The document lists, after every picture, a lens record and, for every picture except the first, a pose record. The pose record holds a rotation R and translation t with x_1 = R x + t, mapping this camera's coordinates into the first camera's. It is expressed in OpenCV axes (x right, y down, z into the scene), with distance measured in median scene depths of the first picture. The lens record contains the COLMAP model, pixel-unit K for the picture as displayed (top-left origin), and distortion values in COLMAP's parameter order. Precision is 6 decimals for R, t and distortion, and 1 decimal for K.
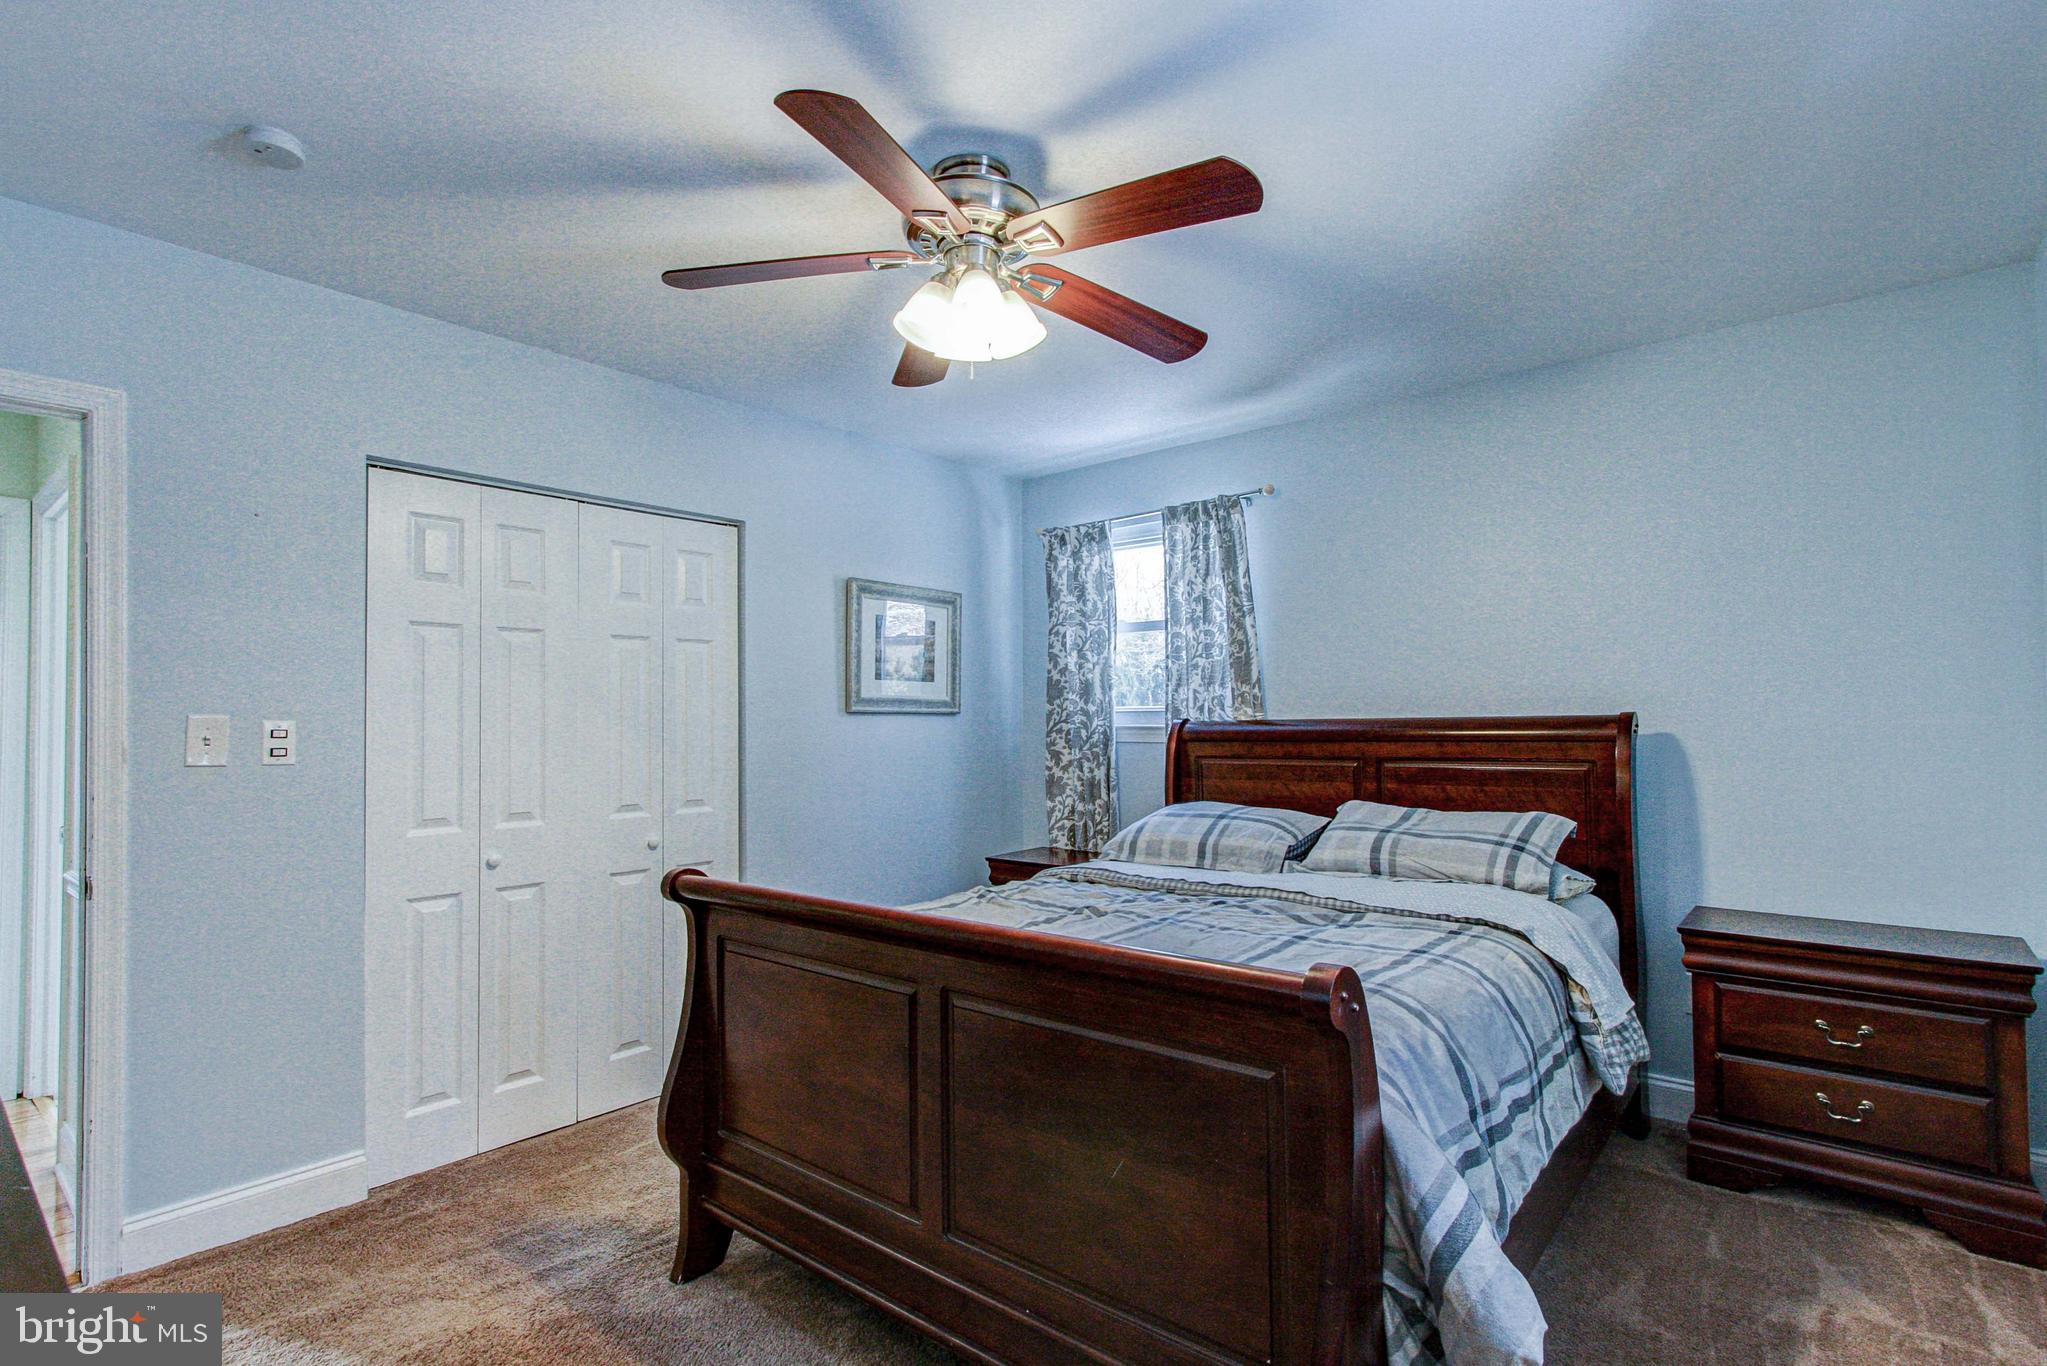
lens RADIAL K [[956.7, 0, 1015.9], [0, 956.7, 690.4], [0, 0, 1]] dist [-0.004783, 0.003123]
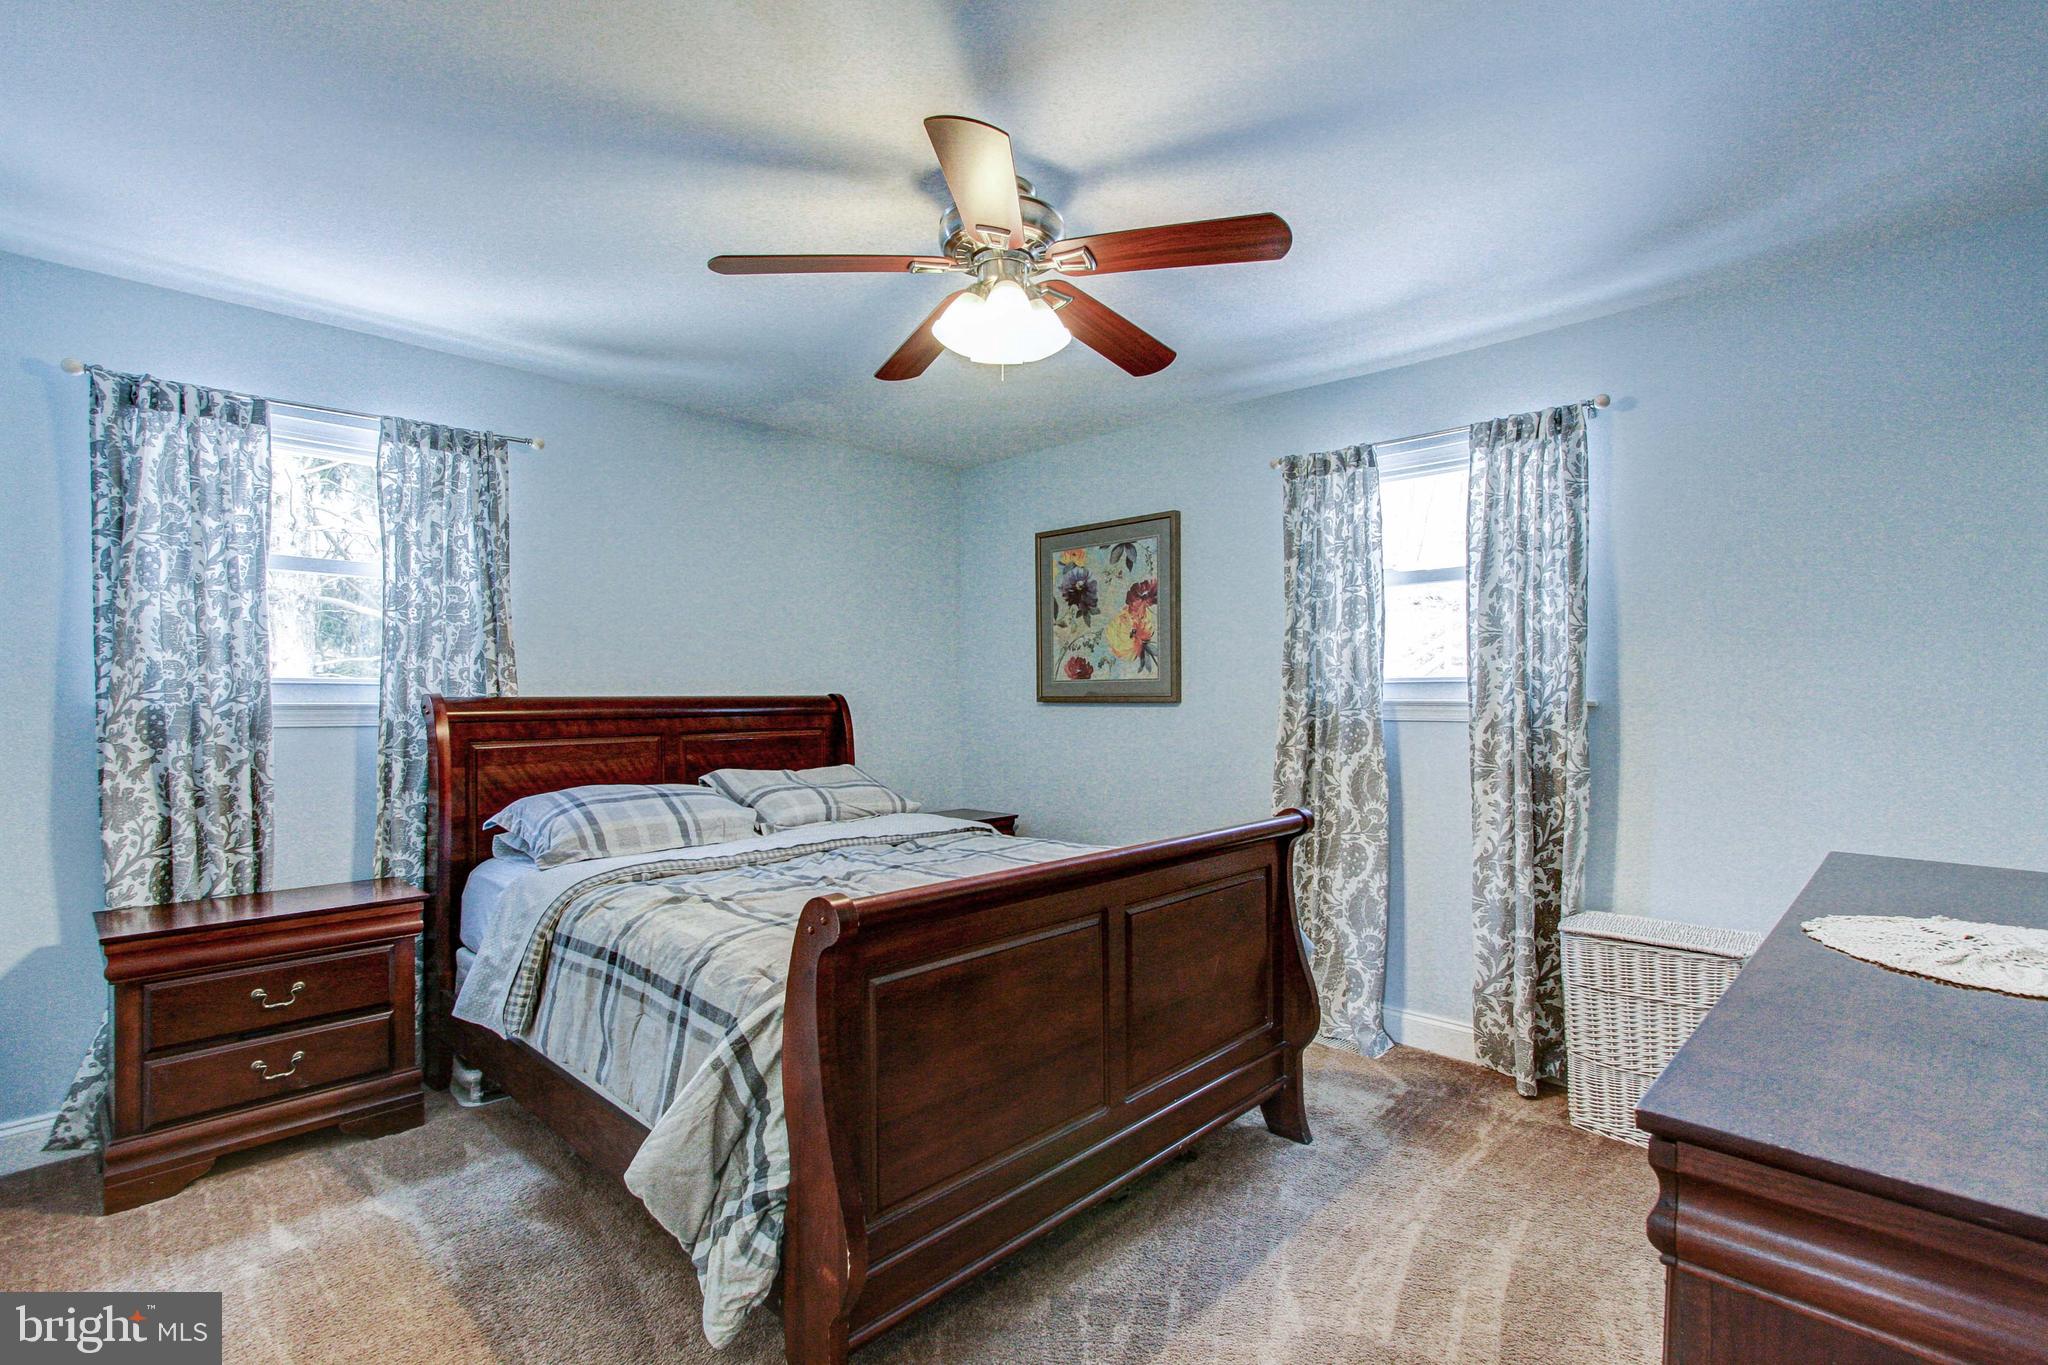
lens RADIAL K [[957.2, 0, 1015.0], [0, 957.2, 693.1], [0, 0, 1]] dist [-0.004783, 0.003123]
pose [[0.081570, 0.011816, 0.996598, -0.575817], [-0.032307, 0.999436, -0.009206, 0.019915], [-0.996144, -0.031446, 0.081905, 0.448869]]
